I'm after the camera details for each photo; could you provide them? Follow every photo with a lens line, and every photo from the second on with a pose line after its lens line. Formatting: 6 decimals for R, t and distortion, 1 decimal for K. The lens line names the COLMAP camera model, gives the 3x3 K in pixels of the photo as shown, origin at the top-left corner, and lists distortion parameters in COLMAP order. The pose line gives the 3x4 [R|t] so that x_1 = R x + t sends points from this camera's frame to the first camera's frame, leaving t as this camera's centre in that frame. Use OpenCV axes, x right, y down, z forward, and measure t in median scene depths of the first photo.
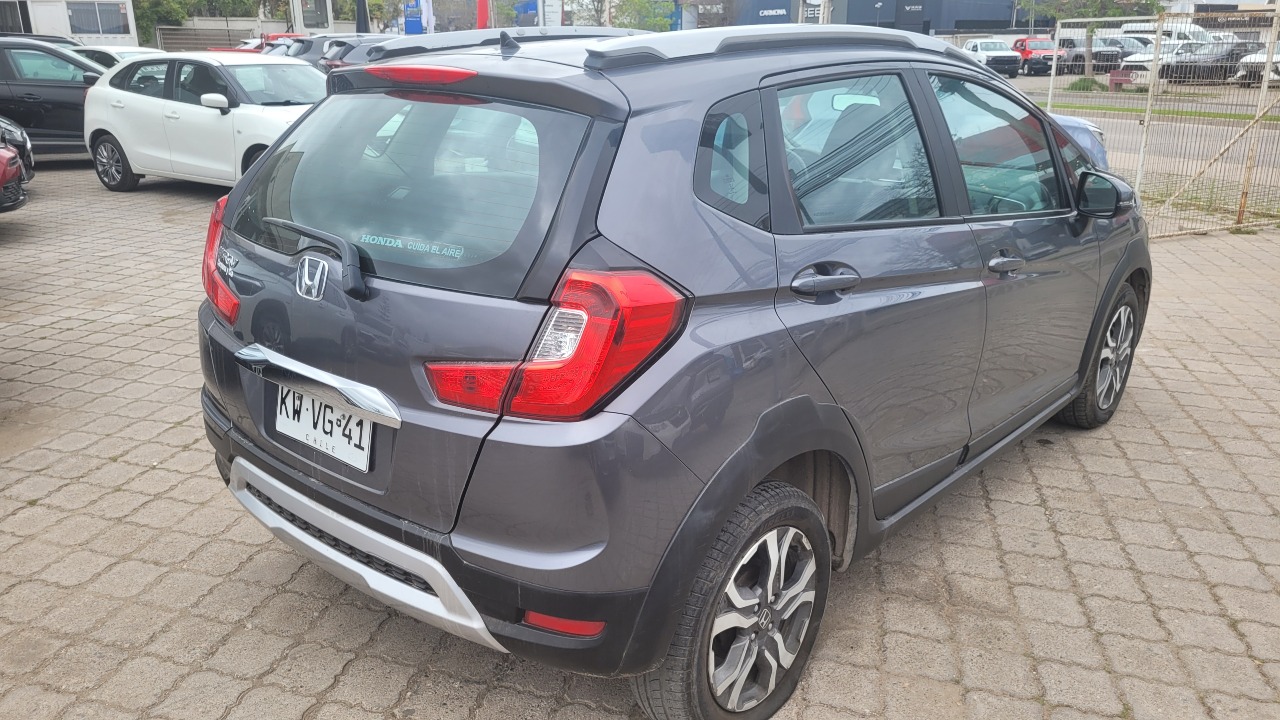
lens RADIAL K [[987.0, 0, 640.0], [0, 987.0, 360.0], [0, 0, 1]] dist [0.033362, -0.007863]
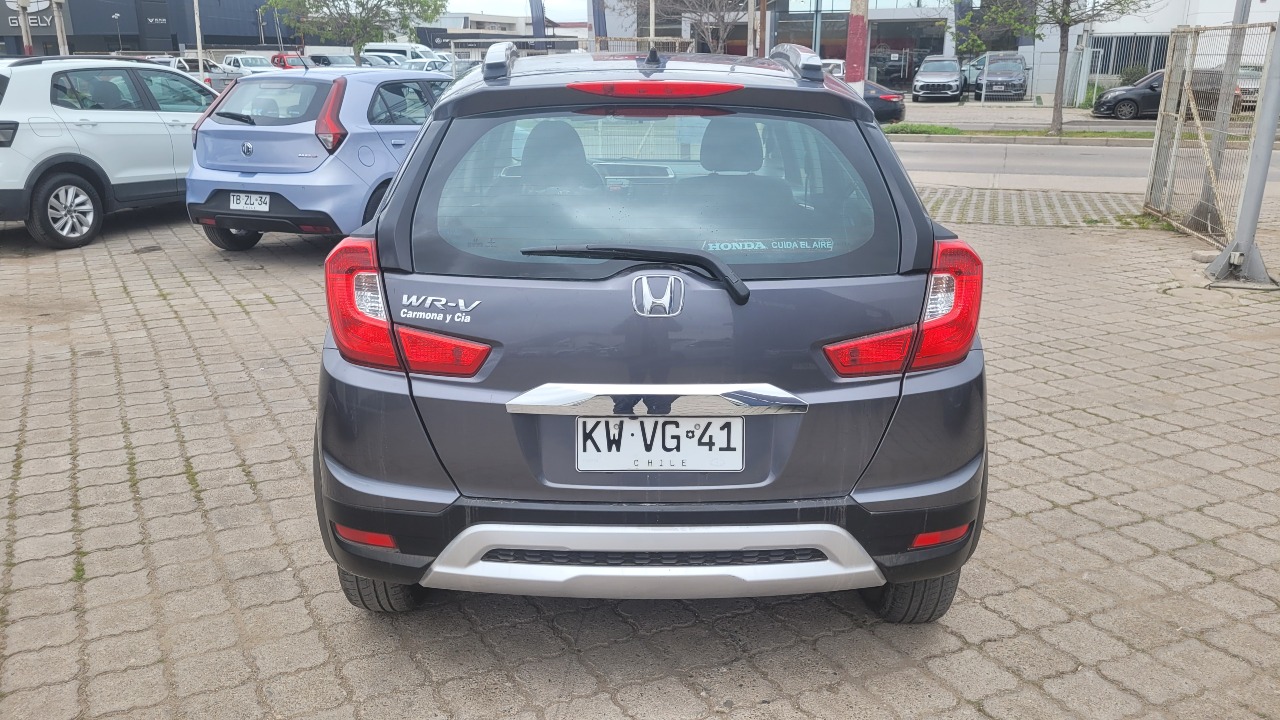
lens RADIAL K [[987.0, 0, 640.0], [0, 987.0, 360.0], [0, 0, 1]] dist [0.033362, -0.007863]
pose [[0.745361, -0.193027, 0.638105, -0.957568], [0.202287, 0.977522, 0.059413, -0.079404], [-0.635230, 0.084797, 0.767654, 0.254662]]
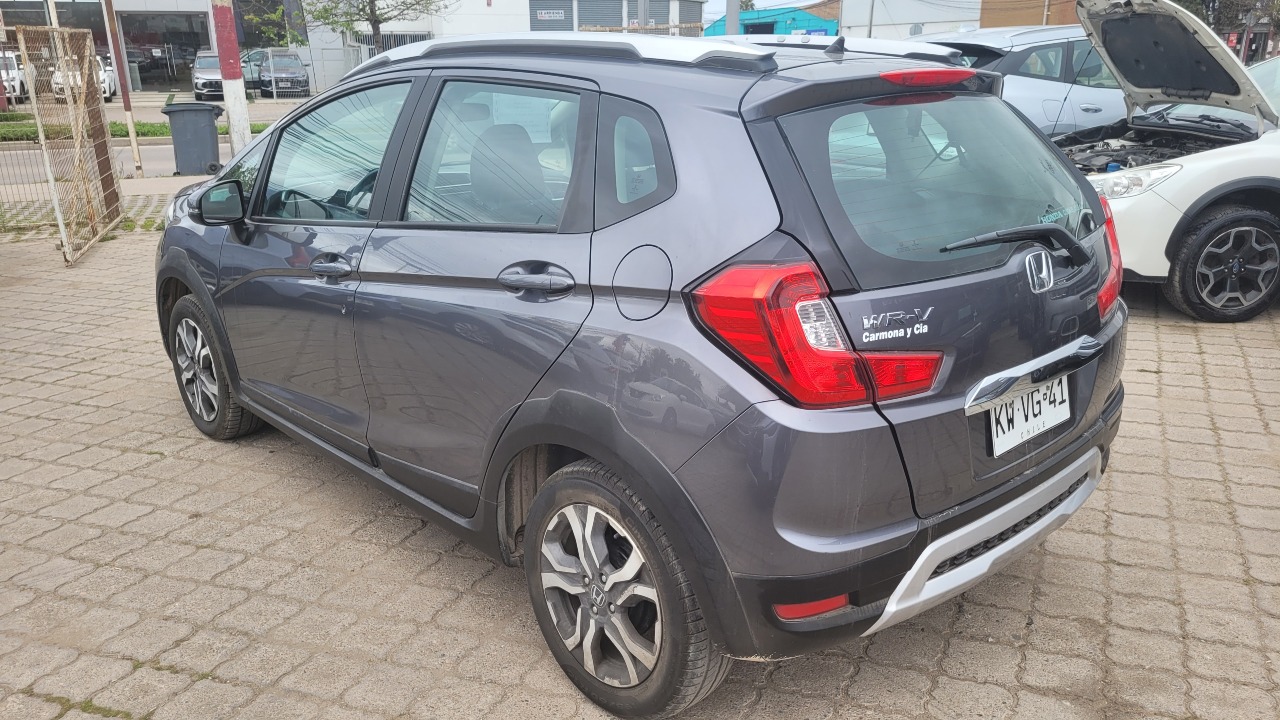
lens RADIAL K [[985.1, 0, 661.1], [0, 985.1, 364.4], [0, 0, 1]] dist [0.012695, 0.000864]
pose [[0.093315, -0.299619, 0.949485, -1.343740], [0.307999, 0.915555, 0.258642, -0.373355], [-0.946799, 0.268305, 0.177717, 1.184585]]
